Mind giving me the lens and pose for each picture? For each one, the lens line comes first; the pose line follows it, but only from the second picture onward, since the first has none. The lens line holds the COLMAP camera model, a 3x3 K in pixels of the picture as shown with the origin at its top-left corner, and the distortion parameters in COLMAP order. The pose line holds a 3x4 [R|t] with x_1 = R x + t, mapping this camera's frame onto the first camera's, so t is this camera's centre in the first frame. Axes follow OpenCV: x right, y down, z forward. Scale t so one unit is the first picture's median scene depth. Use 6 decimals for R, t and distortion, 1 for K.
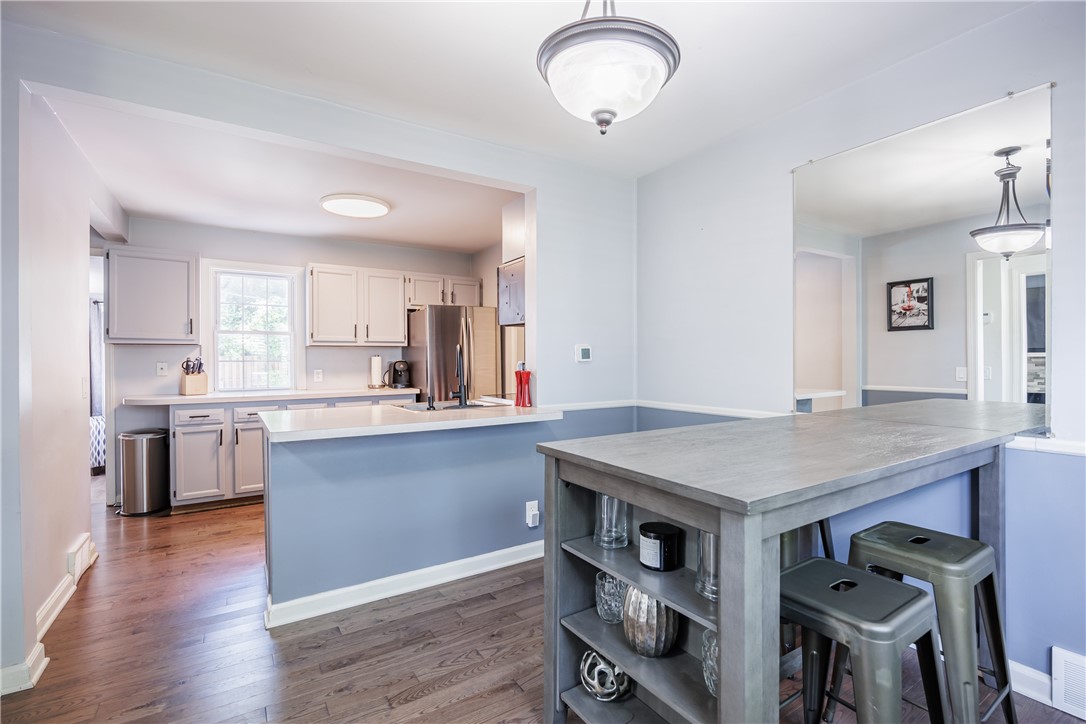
lens RADIAL K [[492.2, 0, 544.6], [0, 492.2, 360.6], [0, 0, 1]] dist [-0.008200, 0.000516]
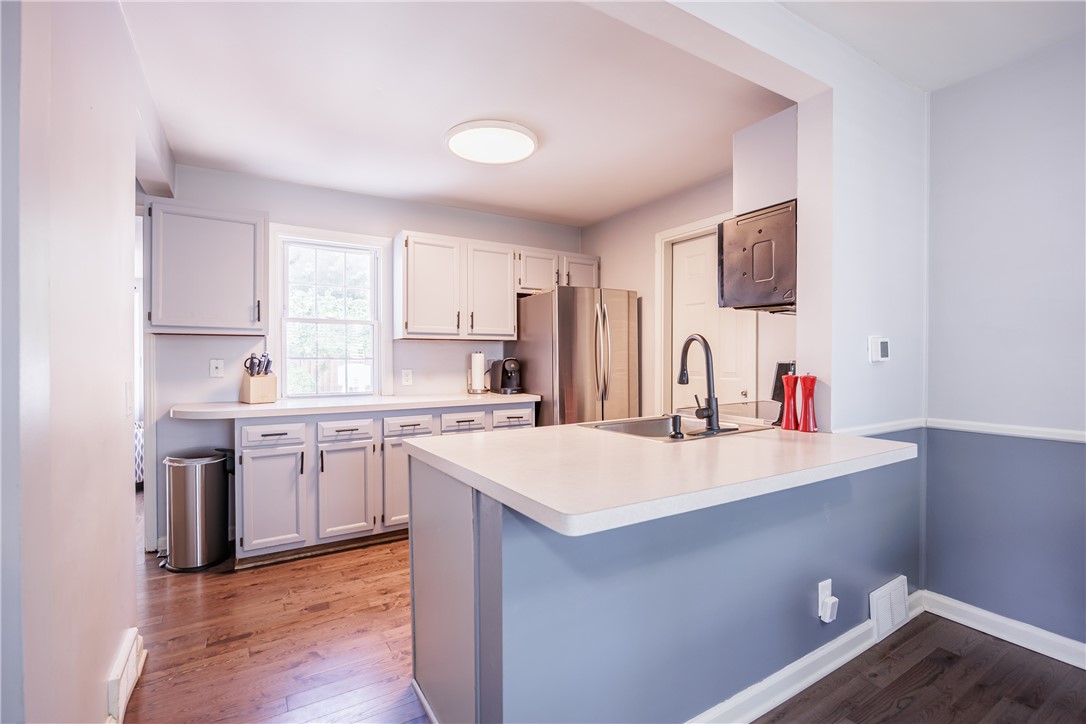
lens RADIAL K [[492.2, 0, 544.6], [0, 492.2, 360.6], [0, 0, 1]] dist [-0.008200, 0.000516]
pose [[0.999876, 0.004831, -0.014972, -0.273239], [-0.004783, 0.999983, 0.003232, 0.000563], [0.014988, -0.003160, 0.999883, 0.260832]]
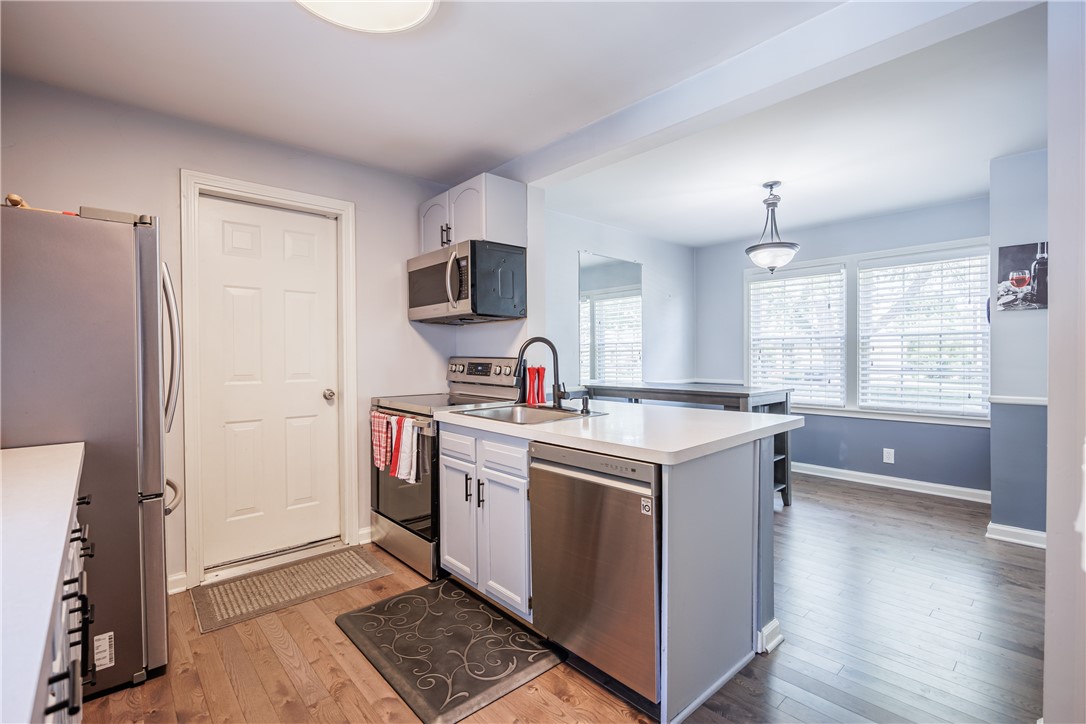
lens RADIAL K [[492.2, 0, 544.6], [0, 492.2, 360.6], [0, 0, 1]] dist [-0.008200, 0.000516]
pose [[-0.162365, -0.003874, 0.986723, -0.748764], [0.008820, 0.999947, 0.005377, 0.001576], [-0.986691, 0.009576, -0.162323, 0.847483]]
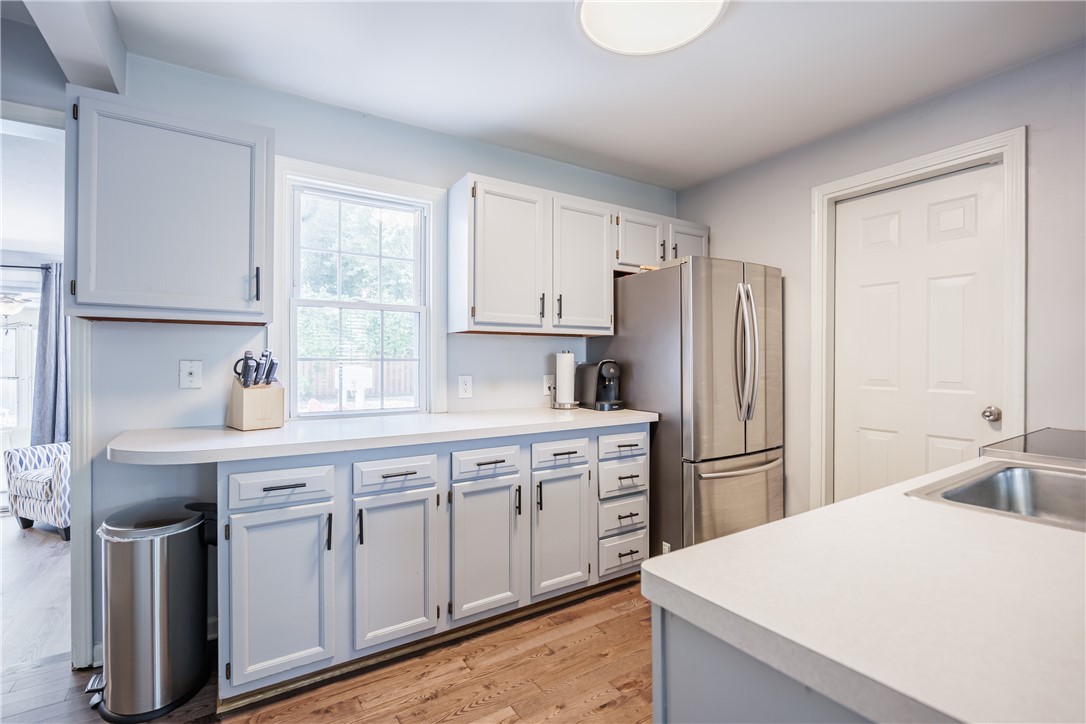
lens RADIAL K [[492.2, 0, 544.6], [0, 492.2, 360.6], [0, 0, 1]] dist [-0.008200, 0.000516]
pose [[0.999964, 0.008181, 0.002350, -0.441954], [-0.008182, 0.999967, 0.000175, 0.000529], [-0.002348, -0.000194, 0.999997, 0.525389]]
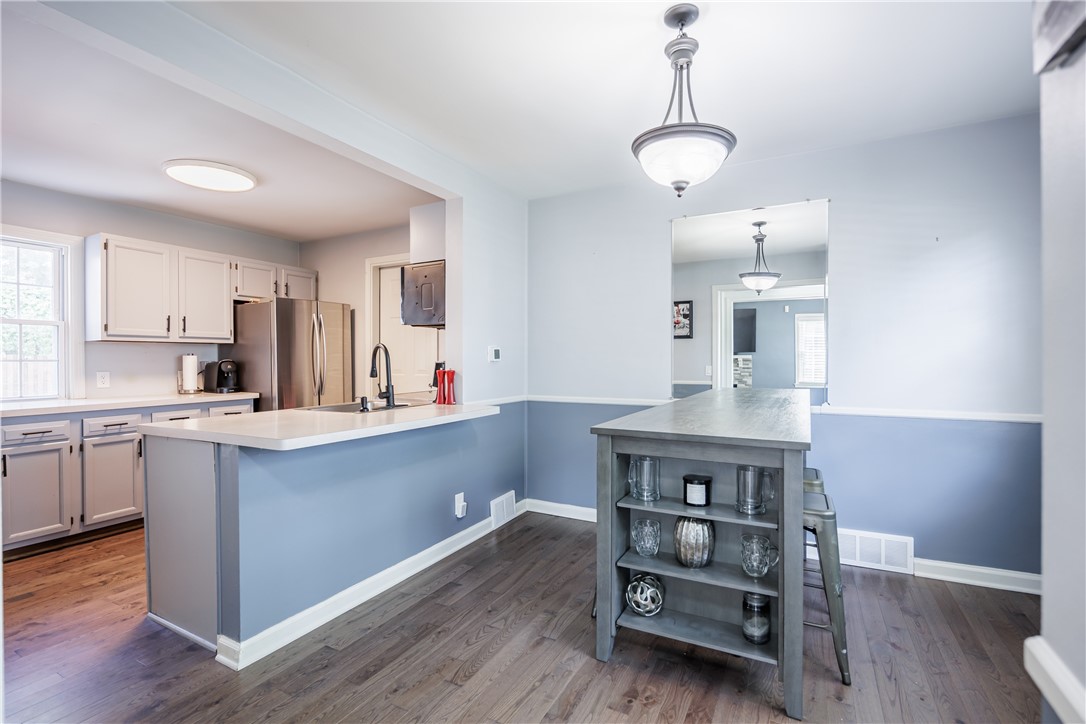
lens RADIAL K [[492.2, 0, 544.6], [0, 492.2, 360.6], [0, 0, 1]] dist [-0.008200, 0.000516]
pose [[0.872191, 0.001237, 0.489164, -0.275651], [-0.000760, 0.999999, -0.001174, 0.001287], [-0.489165, 0.000652, 0.872191, -0.007920]]
